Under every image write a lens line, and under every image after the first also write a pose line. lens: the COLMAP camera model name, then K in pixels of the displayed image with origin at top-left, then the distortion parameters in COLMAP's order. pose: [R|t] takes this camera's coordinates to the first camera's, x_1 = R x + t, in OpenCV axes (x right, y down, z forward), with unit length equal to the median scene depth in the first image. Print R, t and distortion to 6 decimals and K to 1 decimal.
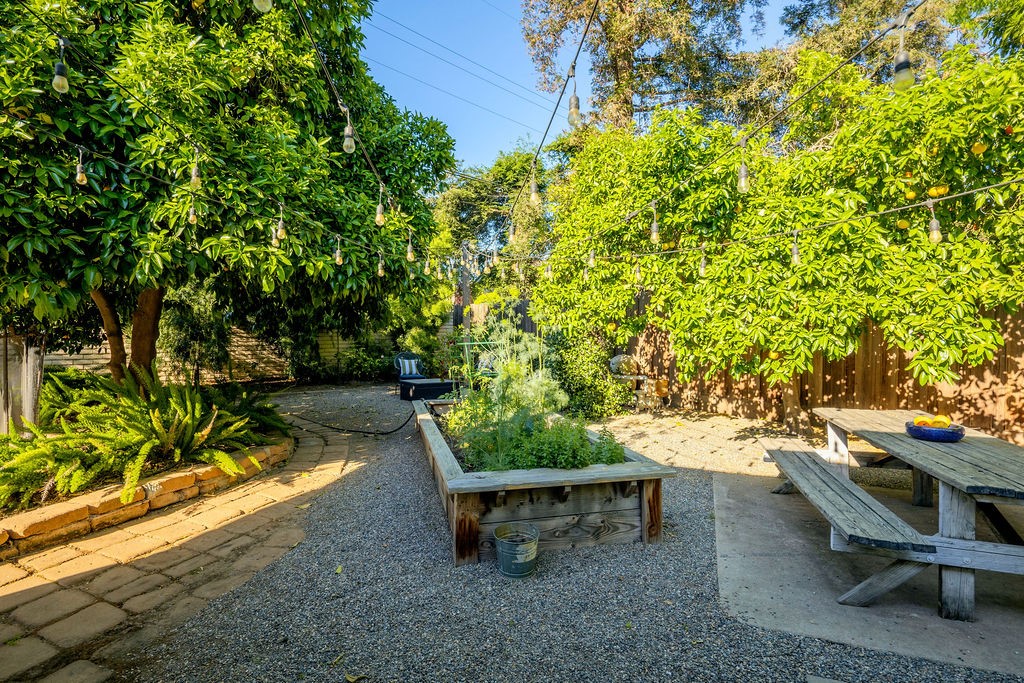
lens RADIAL K [[494.1, 0, 512.0], [0, 494.1, 341.5], [0, 0, 1]] dist [0.000721, -0.000200]
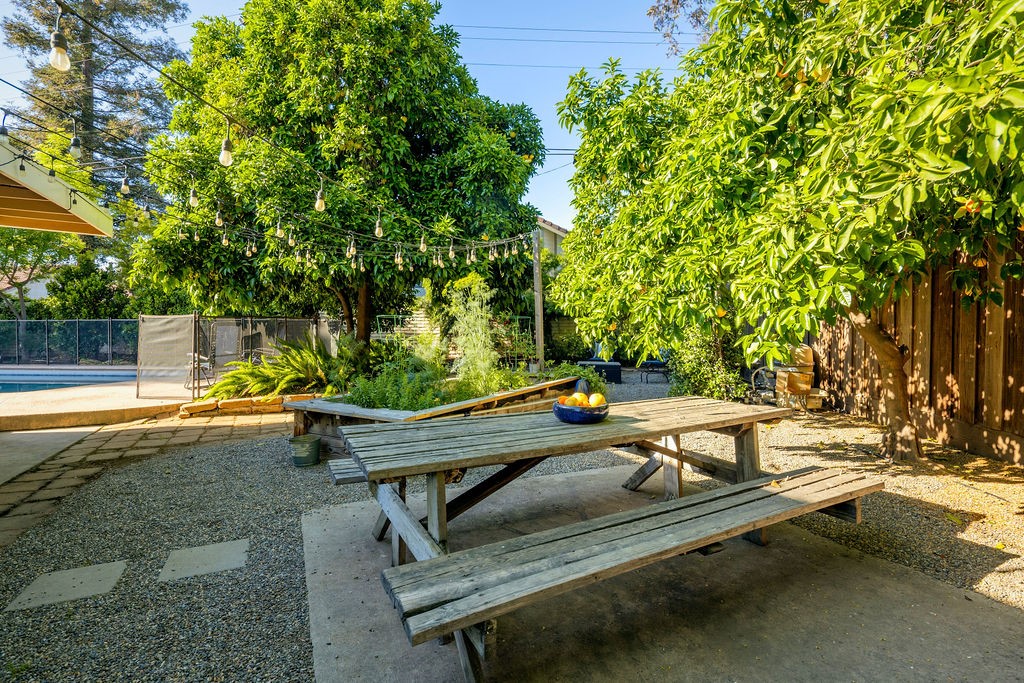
lens RADIAL K [[494.1, 0, 512.0], [0, 494.1, 341.5], [0, 0, 1]] dist [0.000721, -0.000200]
pose [[0.718982, 0.022547, -0.694663, 0.565932], [-0.015384, 0.999745, 0.016526, 0.023046], [0.694858, -0.001195, 0.719146, 0.138555]]
